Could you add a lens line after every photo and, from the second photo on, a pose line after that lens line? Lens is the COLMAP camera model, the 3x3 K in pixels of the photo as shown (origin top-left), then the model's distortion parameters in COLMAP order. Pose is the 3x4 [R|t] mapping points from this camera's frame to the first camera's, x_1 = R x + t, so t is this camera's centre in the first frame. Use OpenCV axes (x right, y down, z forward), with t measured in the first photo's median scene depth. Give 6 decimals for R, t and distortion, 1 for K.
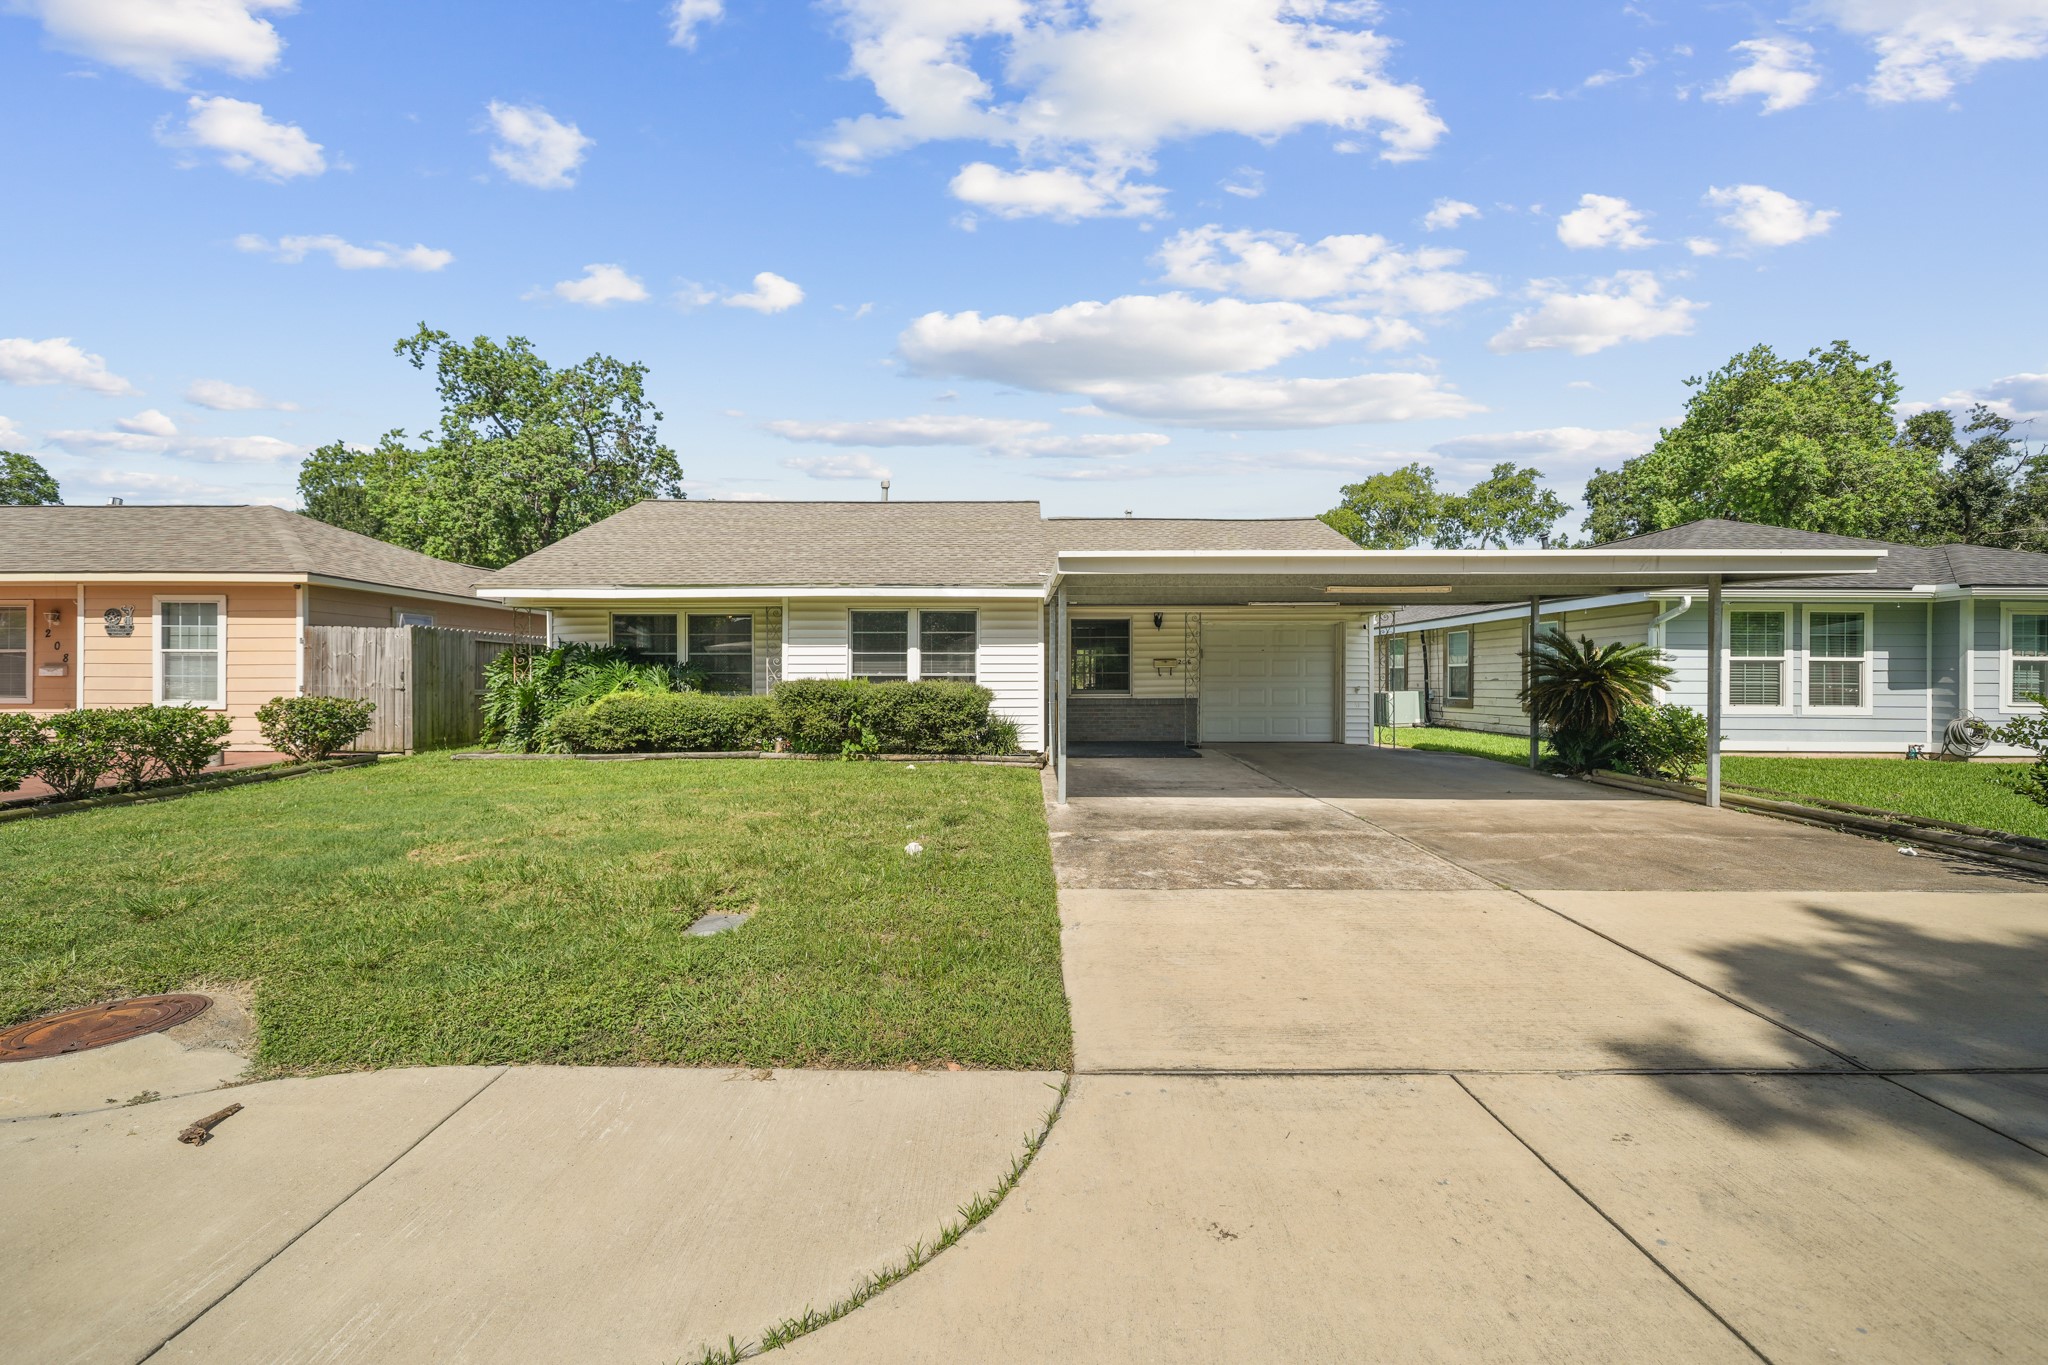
lens RADIAL K [[923.8, 0, 1020.3], [0, 923.8, 680.7], [0, 0, 1]] dist [-0.003369, 0.000067]
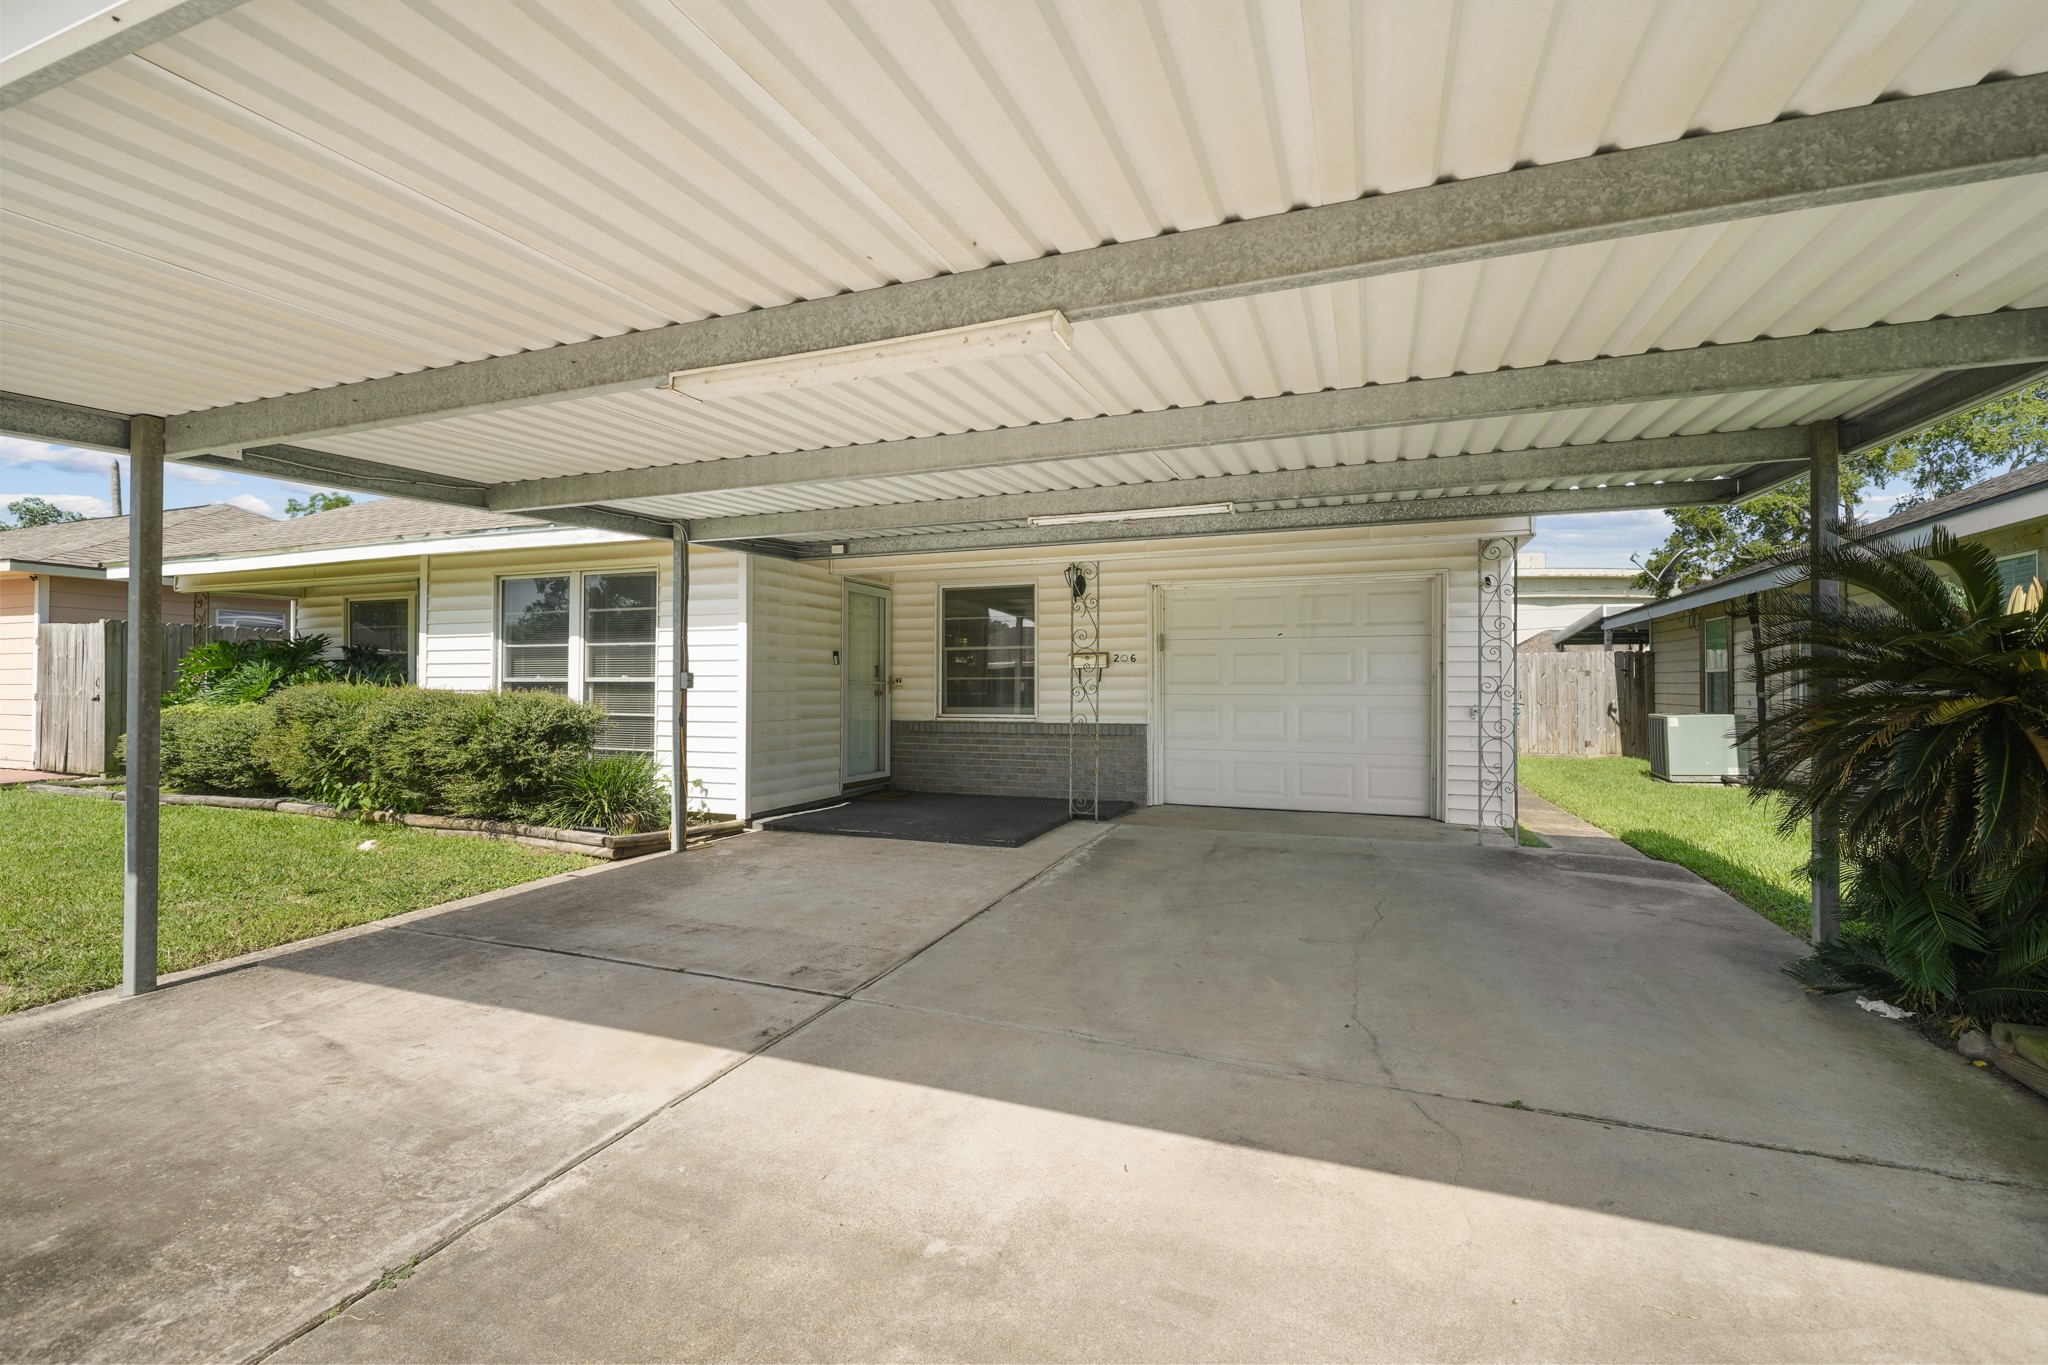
lens RADIAL K [[923.8, 0, 1030.2], [0, 923.8, 678.5], [0, 0, 1]] dist [-0.003369, 0.000067]
pose [[0.924624, -0.001878, -0.380876, 0.399979], [-0.004293, 0.999873, -0.015352, 0.000563], [0.380856, 0.015830, 0.924499, 0.555246]]
